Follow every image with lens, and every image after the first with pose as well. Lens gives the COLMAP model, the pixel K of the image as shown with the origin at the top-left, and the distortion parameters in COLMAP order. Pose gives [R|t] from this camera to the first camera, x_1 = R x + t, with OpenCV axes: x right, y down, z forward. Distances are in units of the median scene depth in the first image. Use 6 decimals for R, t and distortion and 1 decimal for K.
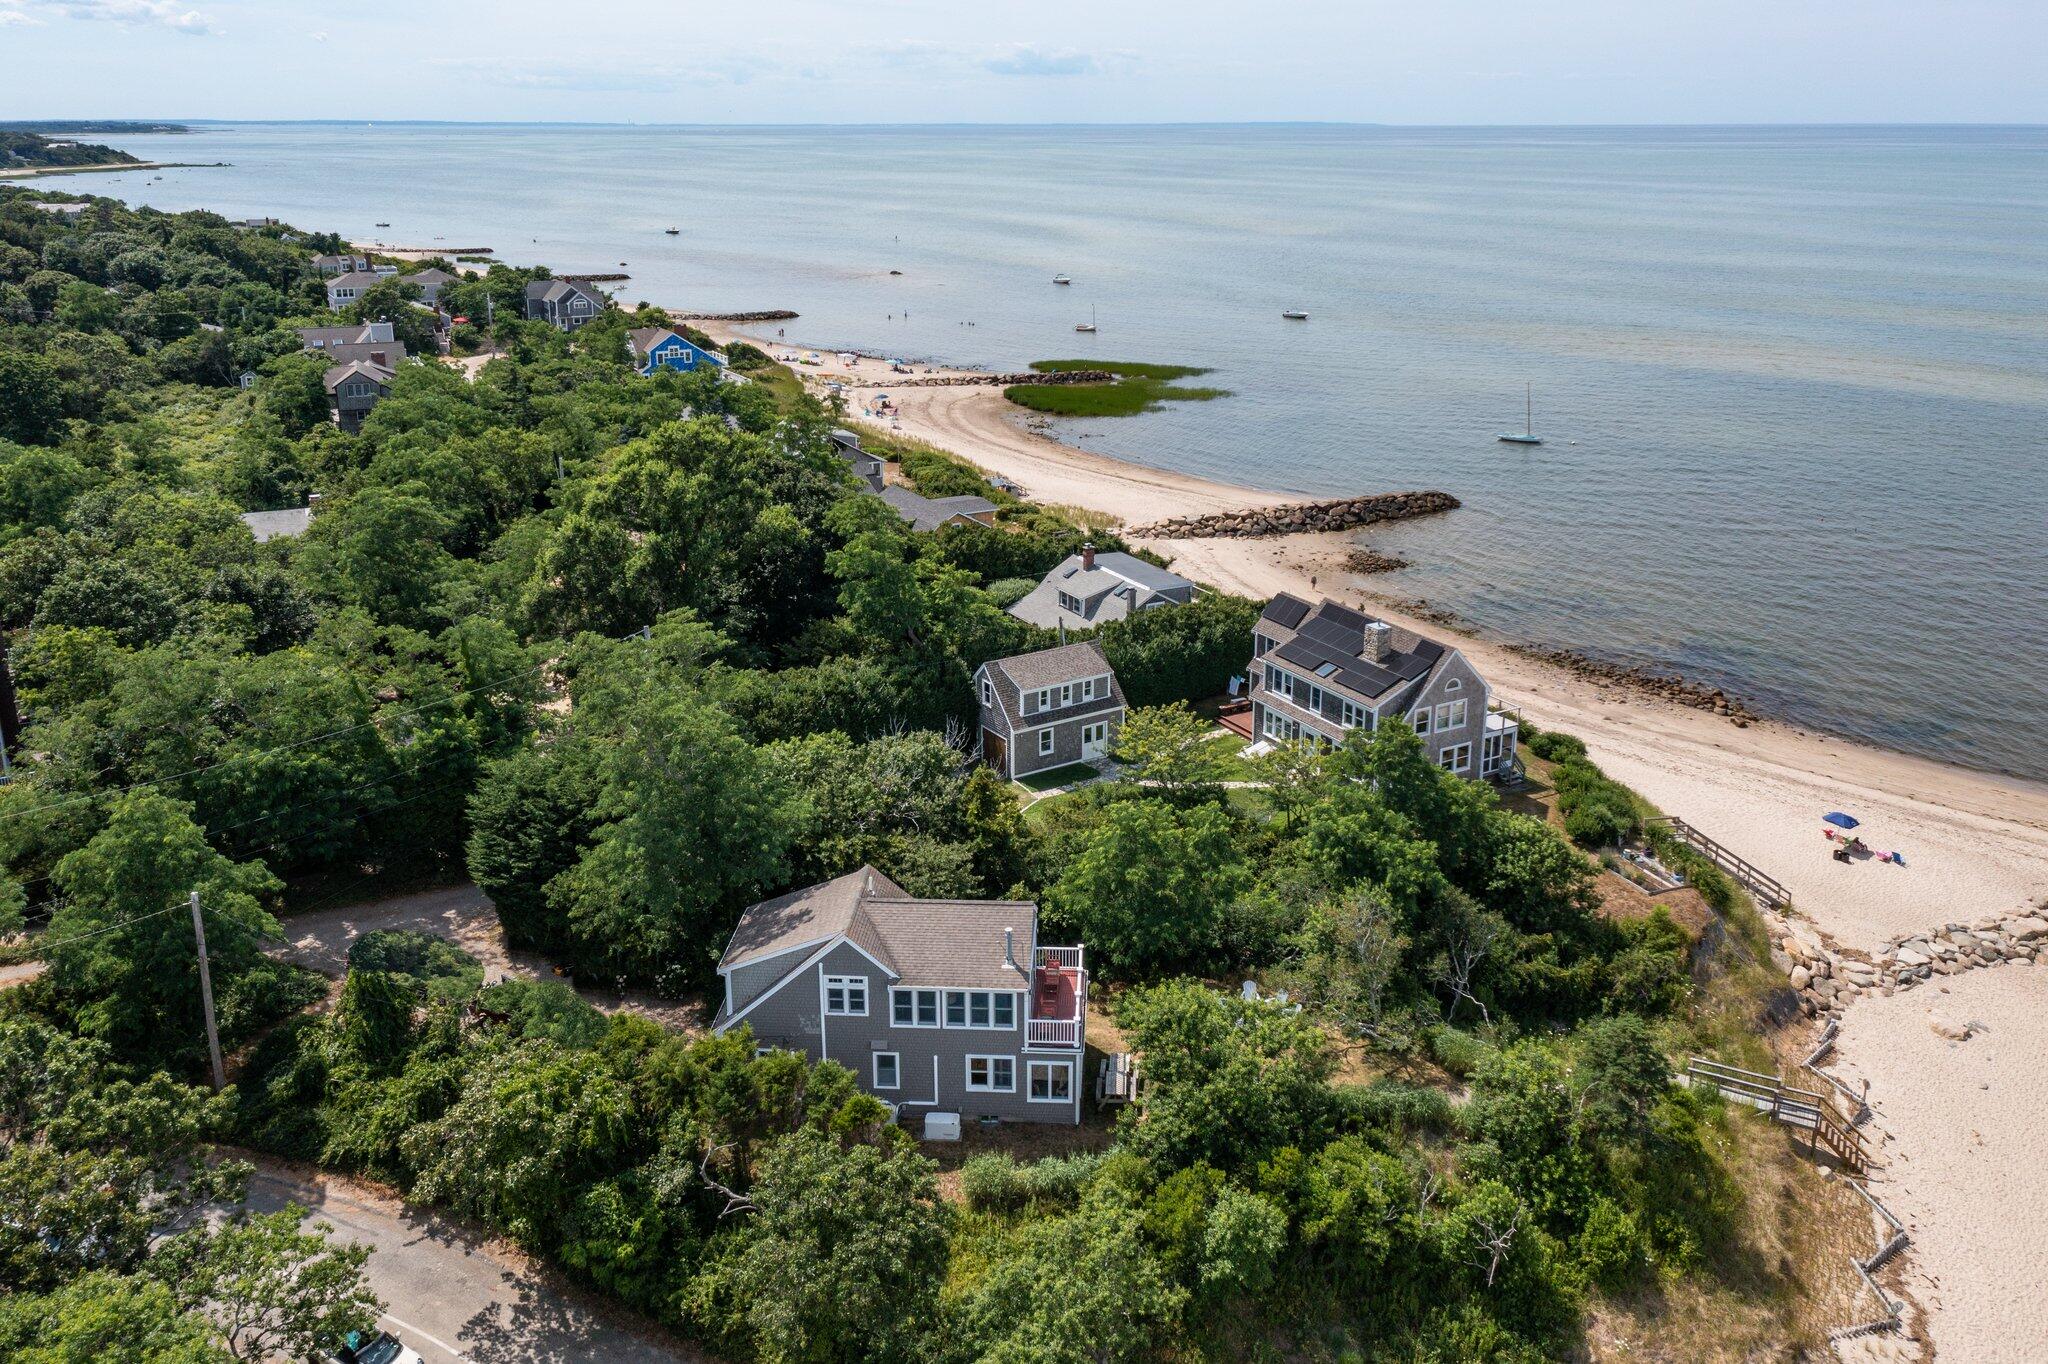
lens RADIAL K [[1641.7, 0, 1029.0], [0, 1641.7, 665.6], [0, 0, 1]] dist [0.012865, 0.014197]
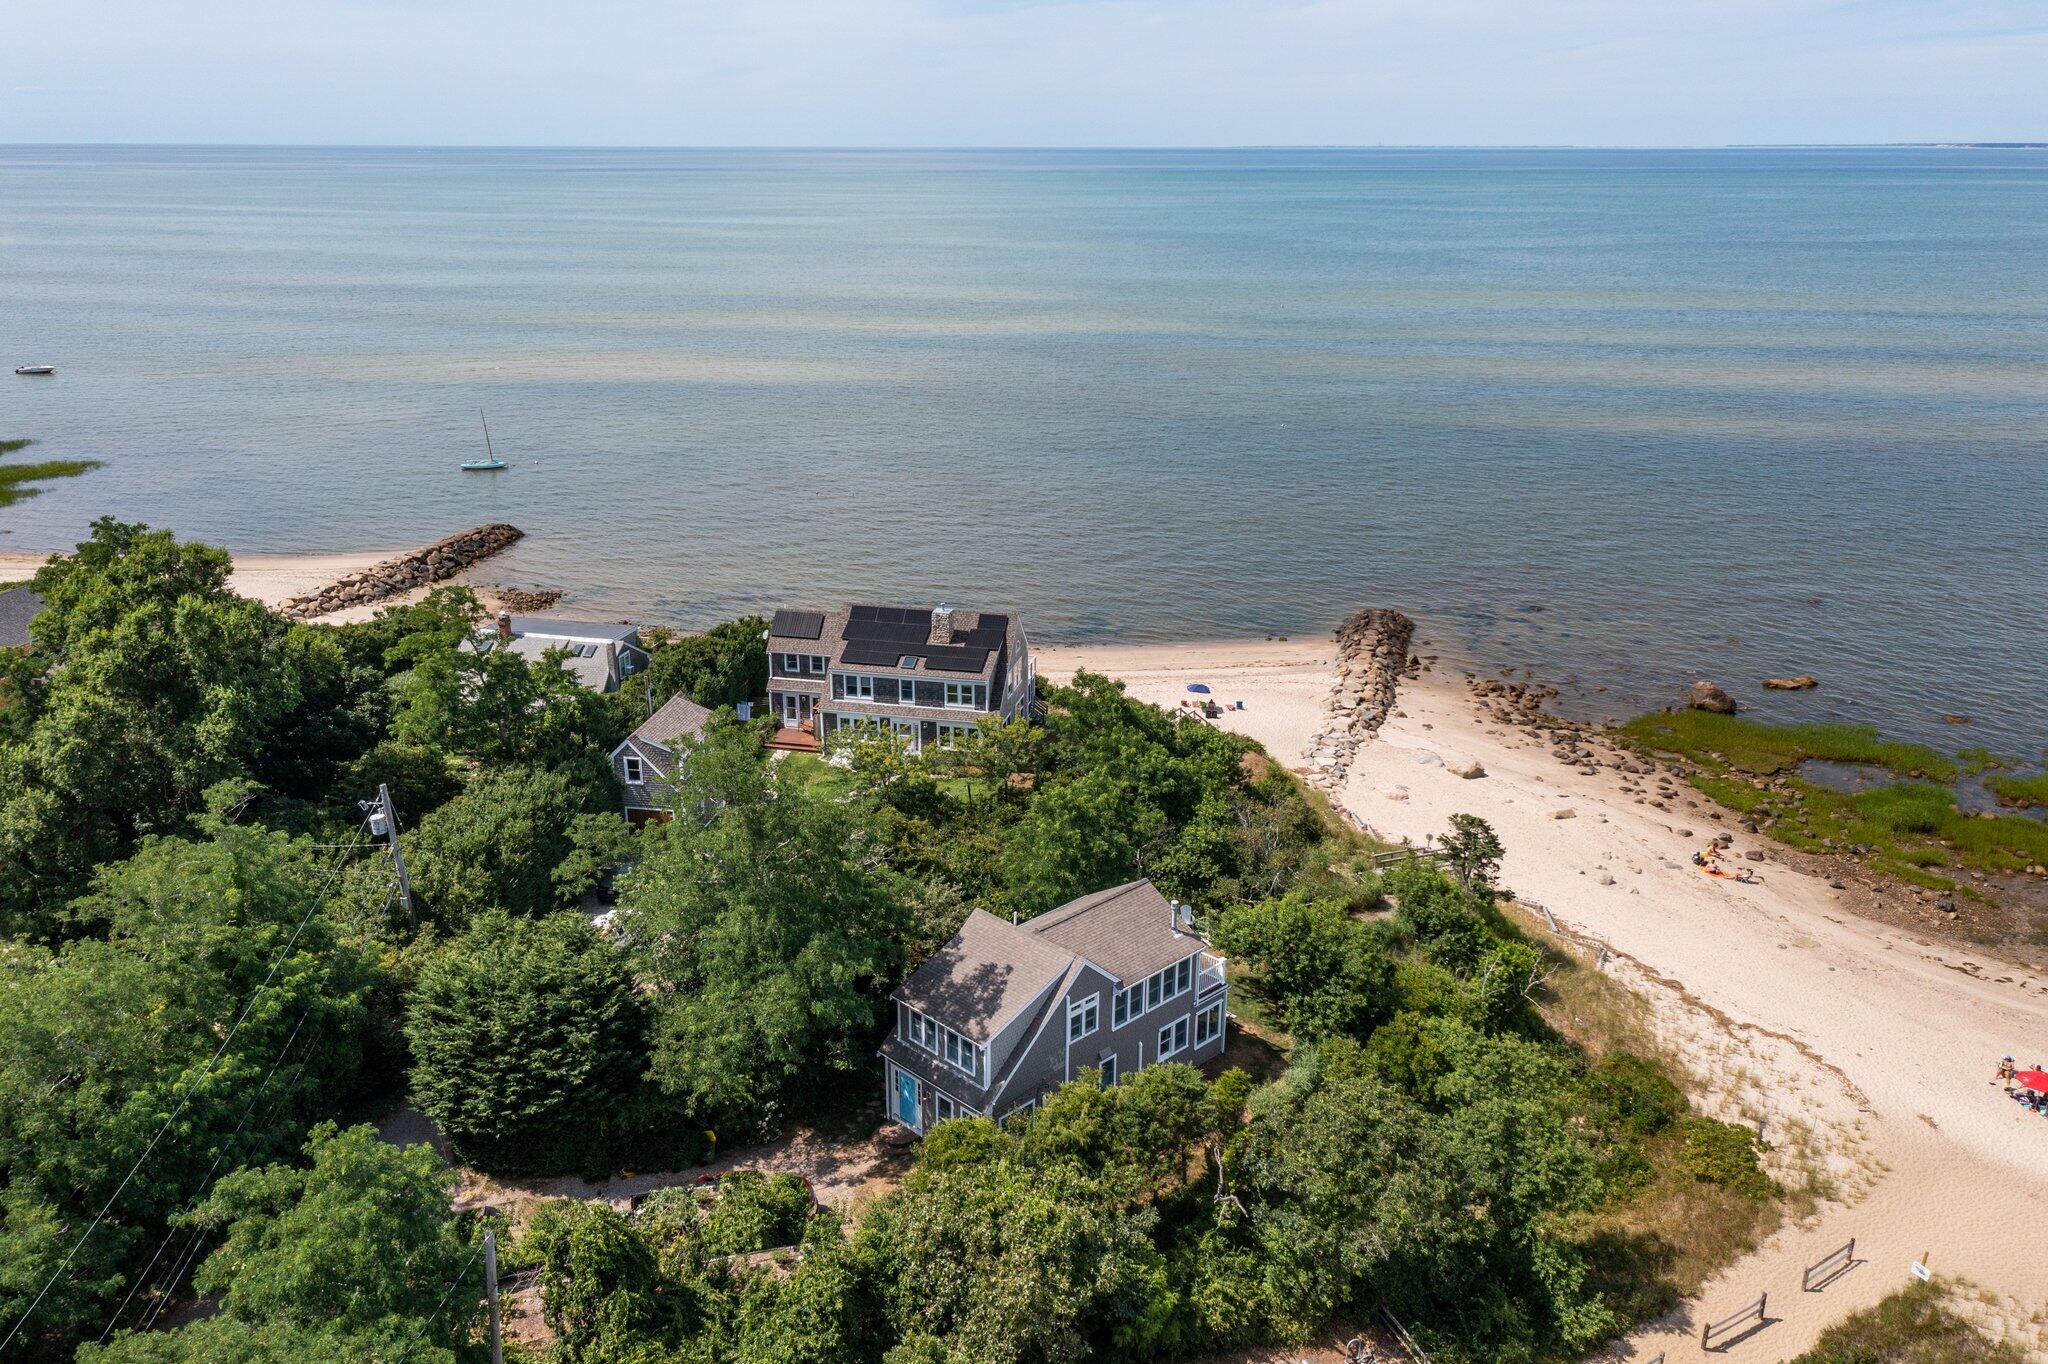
lens RADIAL K [[1641.7, 0, 1029.8], [0, 1641.7, 698.6], [0, 0, 1]] dist [0.012865, 0.014197]
pose [[0.654778, -0.236871, 0.717745, -0.540183], [0.233399, 0.966579, 0.106068, -0.069310], [-0.718882, 0.098070, 0.688180, 0.205437]]
